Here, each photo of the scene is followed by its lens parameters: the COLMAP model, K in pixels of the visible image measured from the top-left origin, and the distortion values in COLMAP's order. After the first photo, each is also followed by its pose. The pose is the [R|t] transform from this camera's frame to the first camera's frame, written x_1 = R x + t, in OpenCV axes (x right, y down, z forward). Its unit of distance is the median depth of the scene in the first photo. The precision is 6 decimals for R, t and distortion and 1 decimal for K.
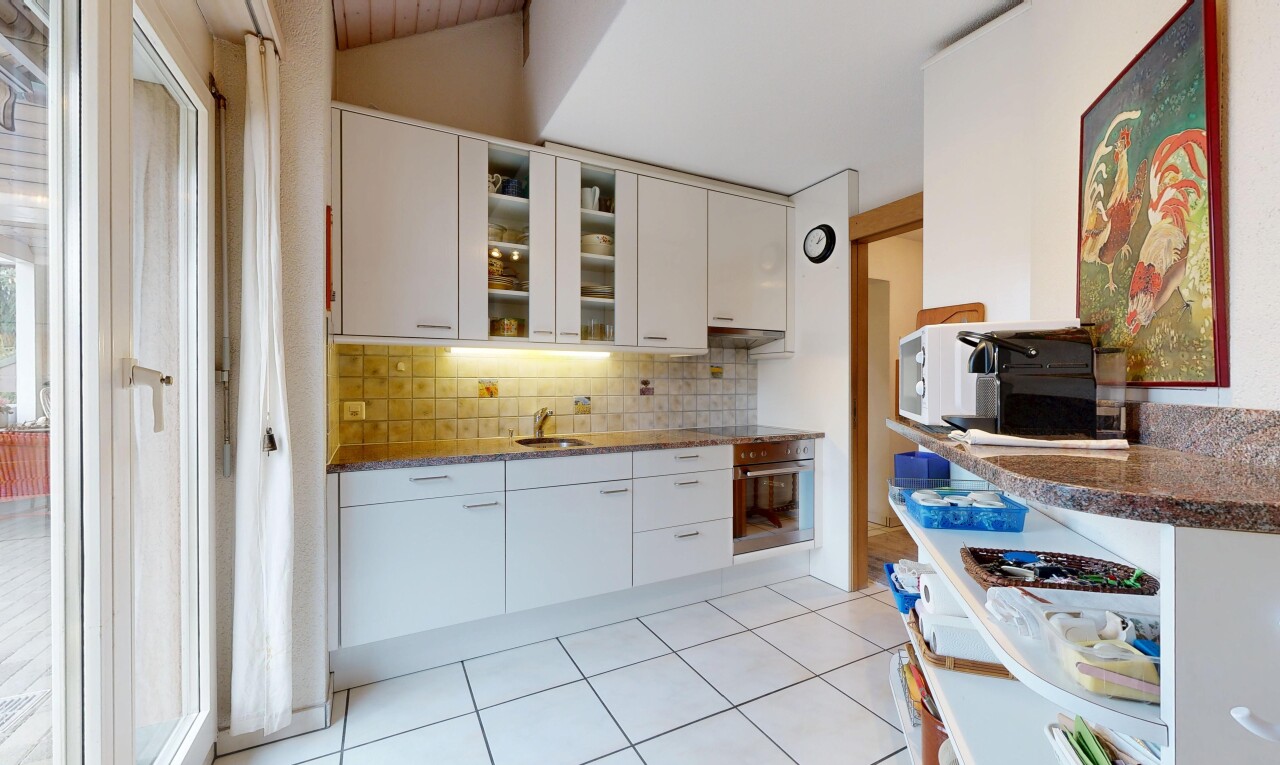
lens RADIAL K [[496.0, 0, 640.3], [0, 496.0, 384.3], [0, 0, 1]] dist [-0.001225, -0.000056]
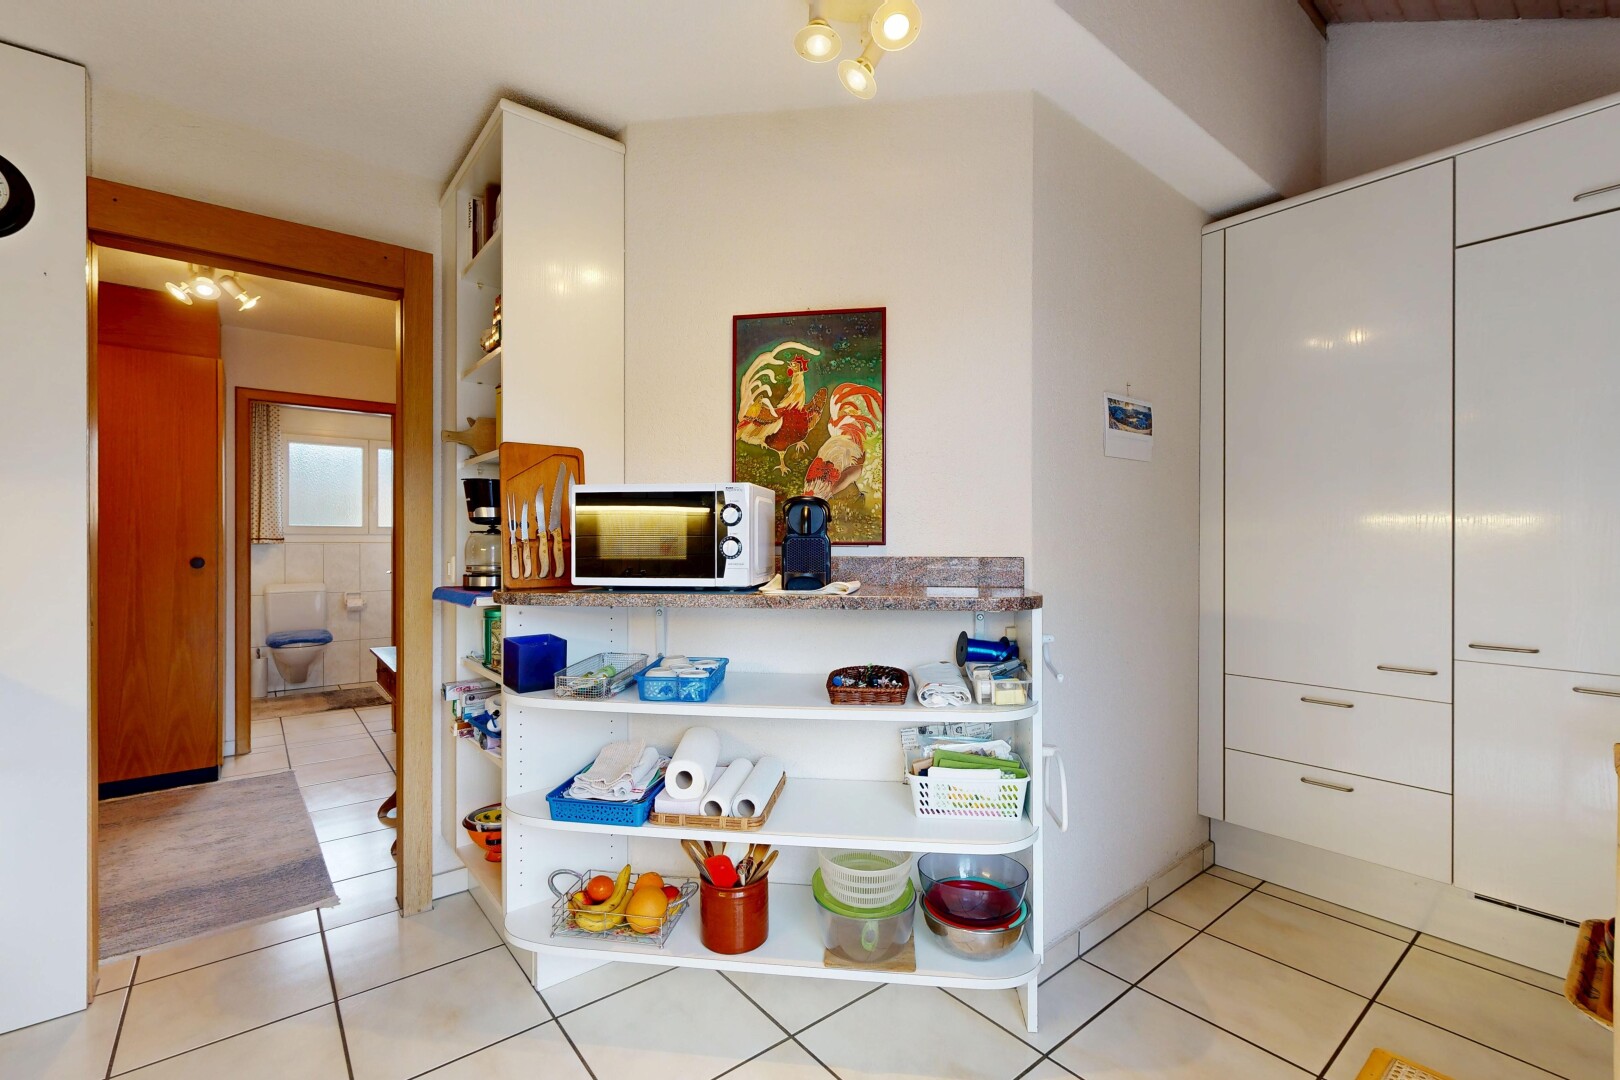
lens RADIAL K [[704.2, 0, 809.2], [0, 704.2, 544.0], [0, 0, 1]] dist [0.001918, 0.000589]
pose [[-0.199639, 0.006367, 0.979849, -1.035548], [0.002747, 0.999979, -0.005938, 0.013860], [-0.979866, 0.001506, -0.199652, 1.533608]]
